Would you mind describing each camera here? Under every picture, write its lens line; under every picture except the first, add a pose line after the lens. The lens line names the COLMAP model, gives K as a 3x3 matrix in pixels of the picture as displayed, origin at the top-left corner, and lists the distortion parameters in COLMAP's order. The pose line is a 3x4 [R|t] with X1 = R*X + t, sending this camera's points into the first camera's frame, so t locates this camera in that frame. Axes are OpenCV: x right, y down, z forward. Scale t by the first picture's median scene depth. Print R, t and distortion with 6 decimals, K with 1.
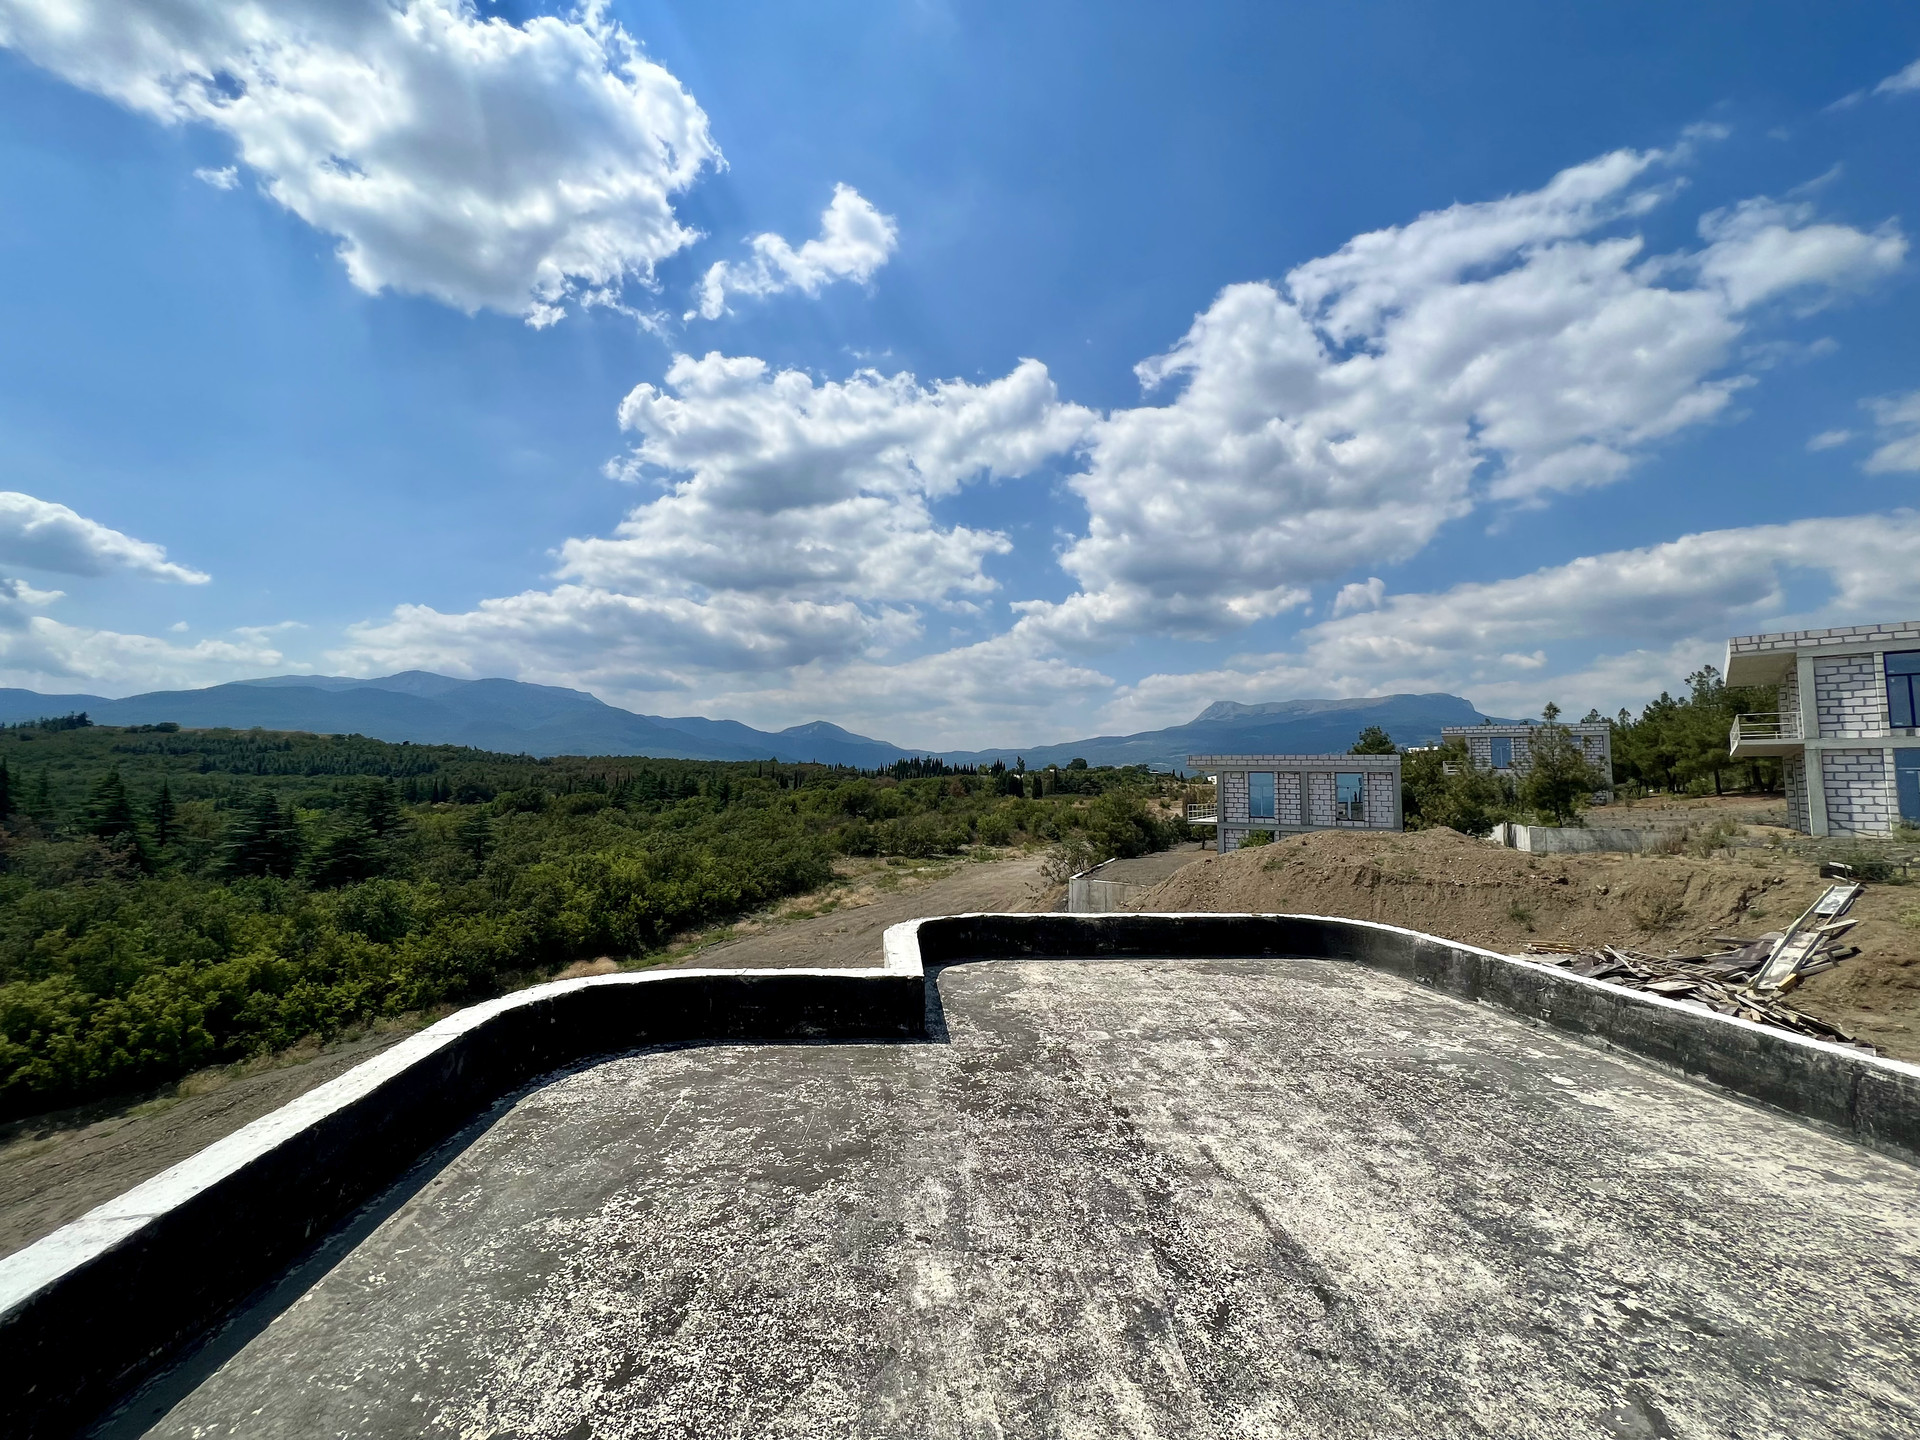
lens RADIAL K [[770.2, 0, 957.8], [0, 770.2, 714.8], [0, 0, 1]] dist [-0.001728, 0.000953]
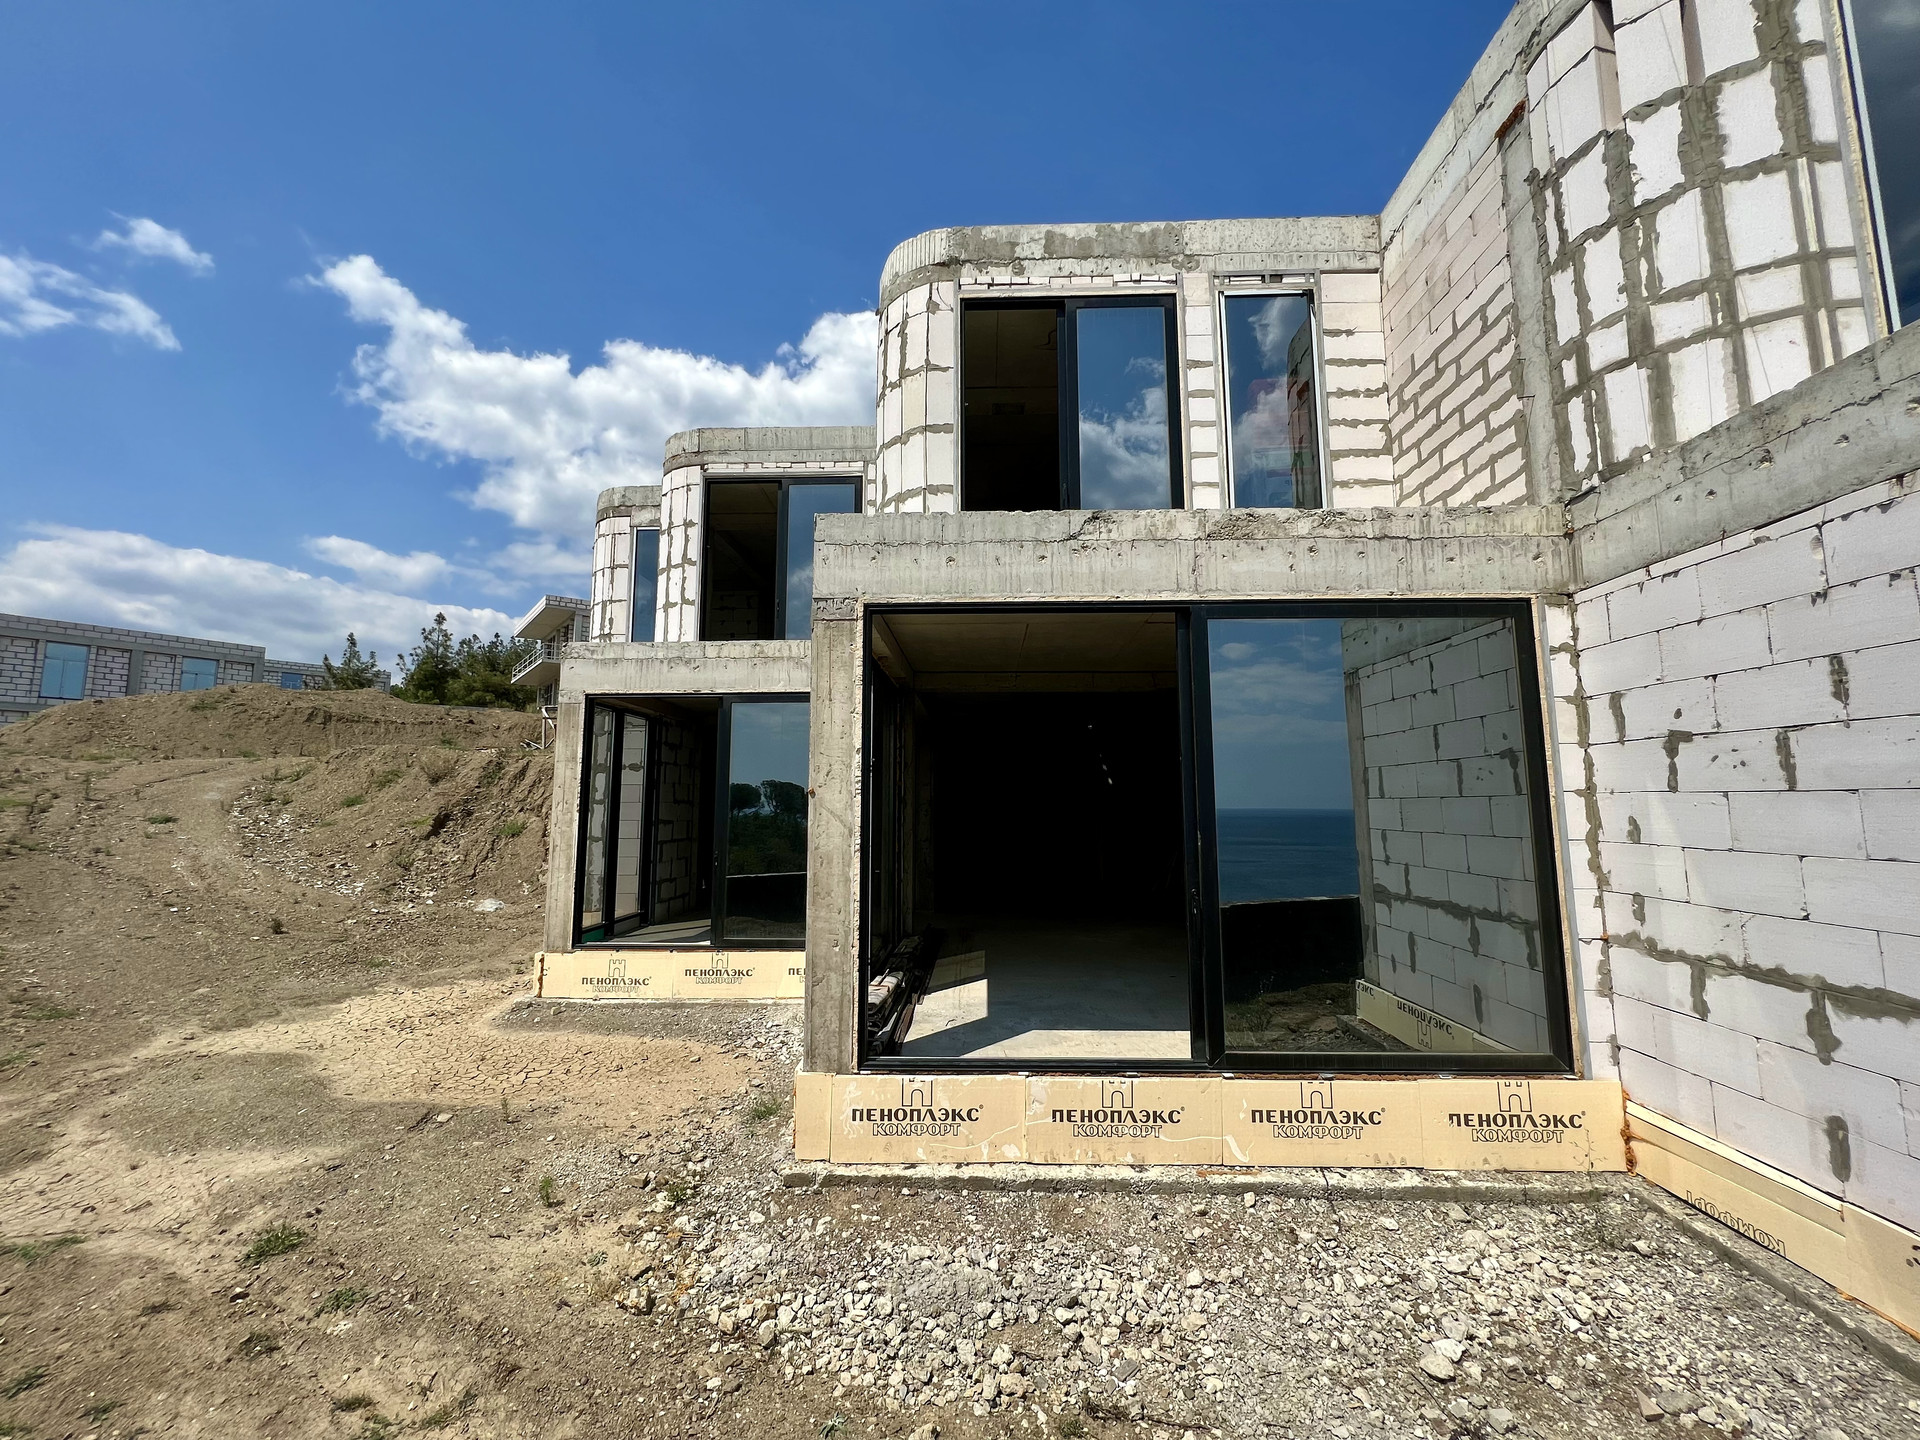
lens RADIAL K [[770.2, 0, 961.8], [0, 770.2, 715.8], [0, 0, 1]] dist [-0.001728, 0.000953]
pose [[0.120063, 0.098276, 0.987890, -0.094069], [-0.081803, 0.992684, -0.088811, 0.047150], [-0.989390, -0.070149, 0.127224, -0.014431]]
